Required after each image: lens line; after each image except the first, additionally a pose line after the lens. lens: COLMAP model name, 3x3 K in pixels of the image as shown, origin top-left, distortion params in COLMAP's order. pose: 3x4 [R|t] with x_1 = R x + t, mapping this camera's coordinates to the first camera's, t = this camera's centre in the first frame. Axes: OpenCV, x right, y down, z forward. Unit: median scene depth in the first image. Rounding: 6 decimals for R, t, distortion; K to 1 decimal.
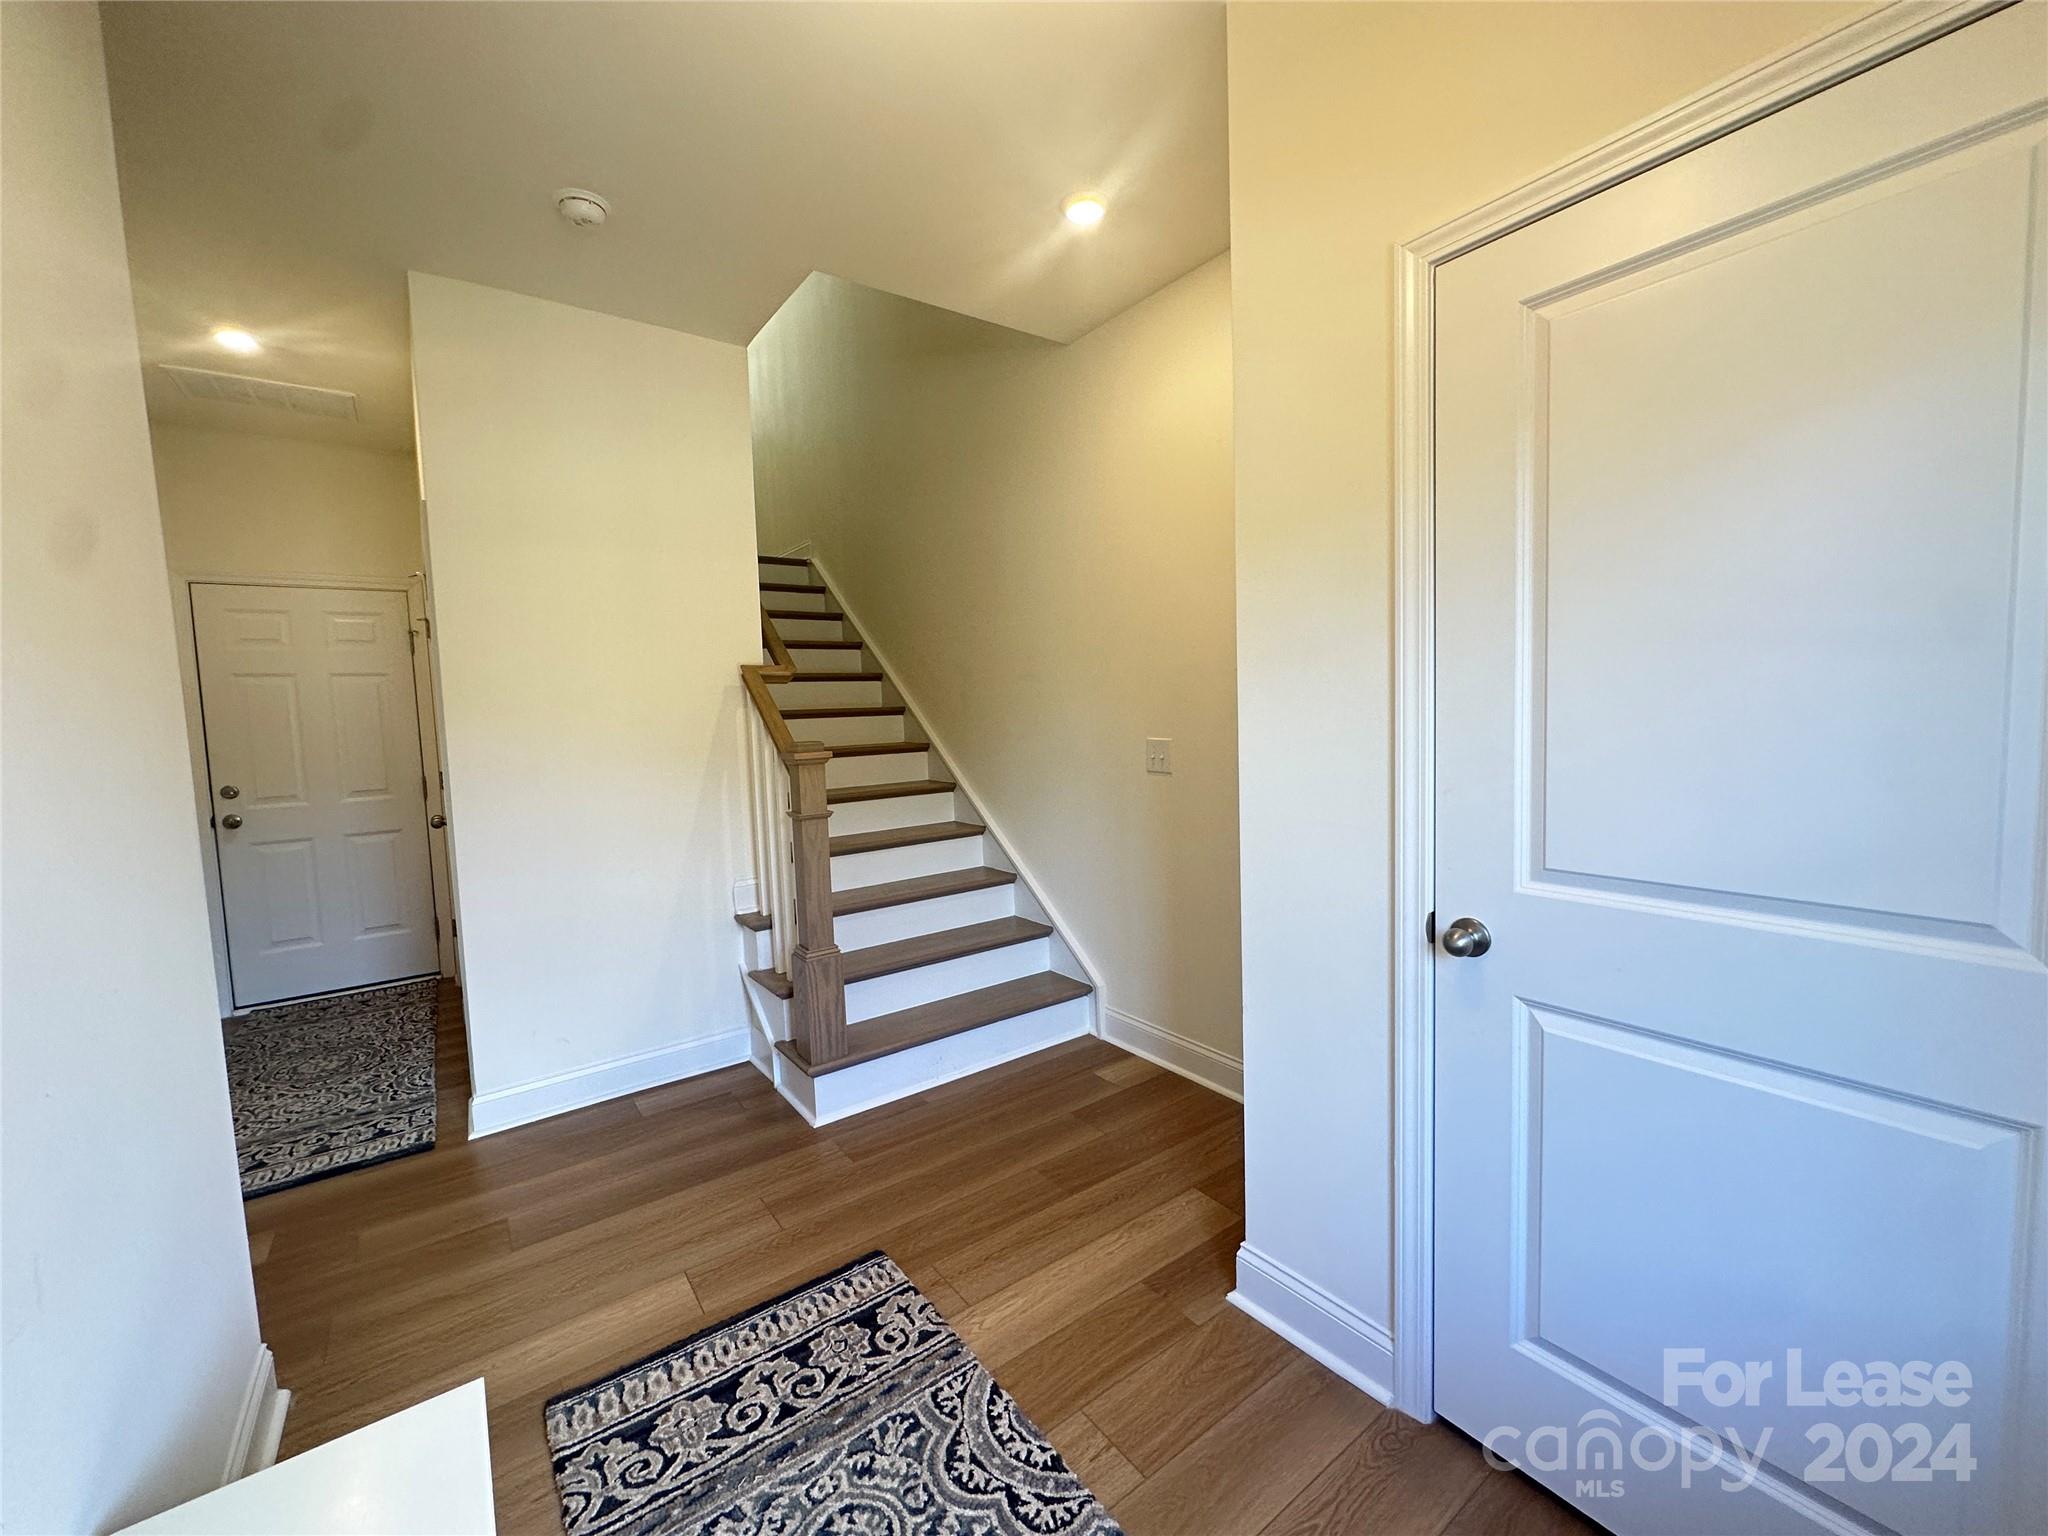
lens RADIAL K [[816.8, 0, 1019.7], [0, 816.8, 776.1], [0, 0, 1]] dist [-0.003119, -0.000680]
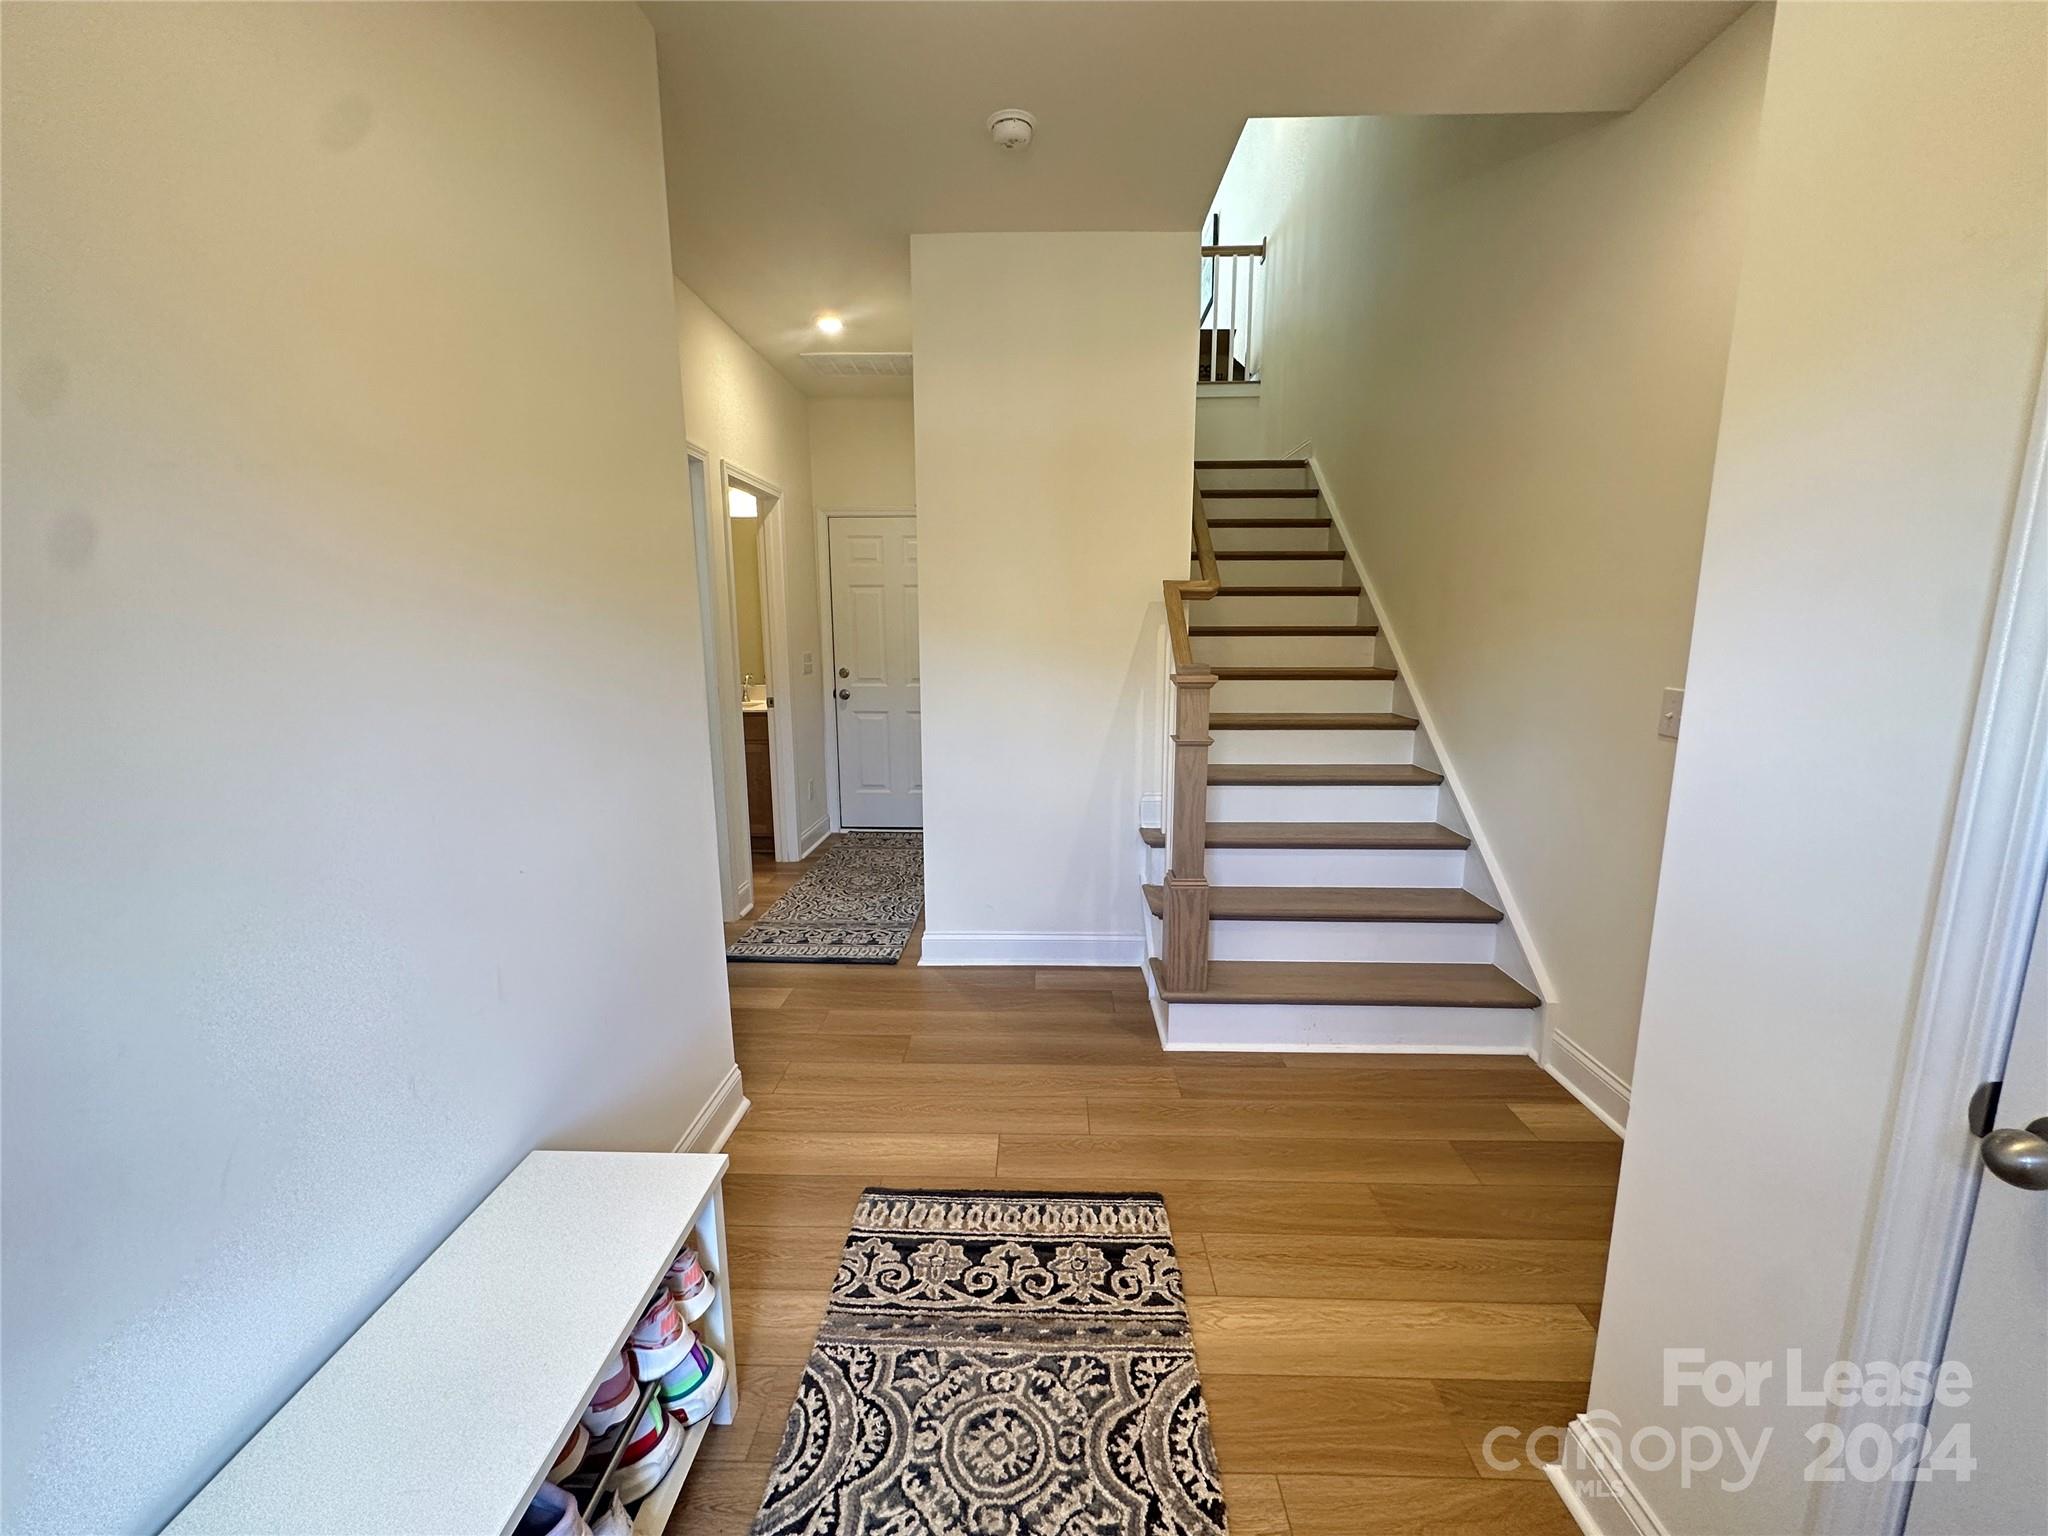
lens RADIAL K [[816.8, 0, 1027.3], [0, 816.8, 768.4], [0, 0, 1]] dist [-0.003119, -0.000680]
pose [[0.792683, 0.137705, -0.593878, 0.180453], [-0.079646, 0.989198, 0.123062, -0.023014], [0.604409, -0.050249, 0.795088, 0.135908]]
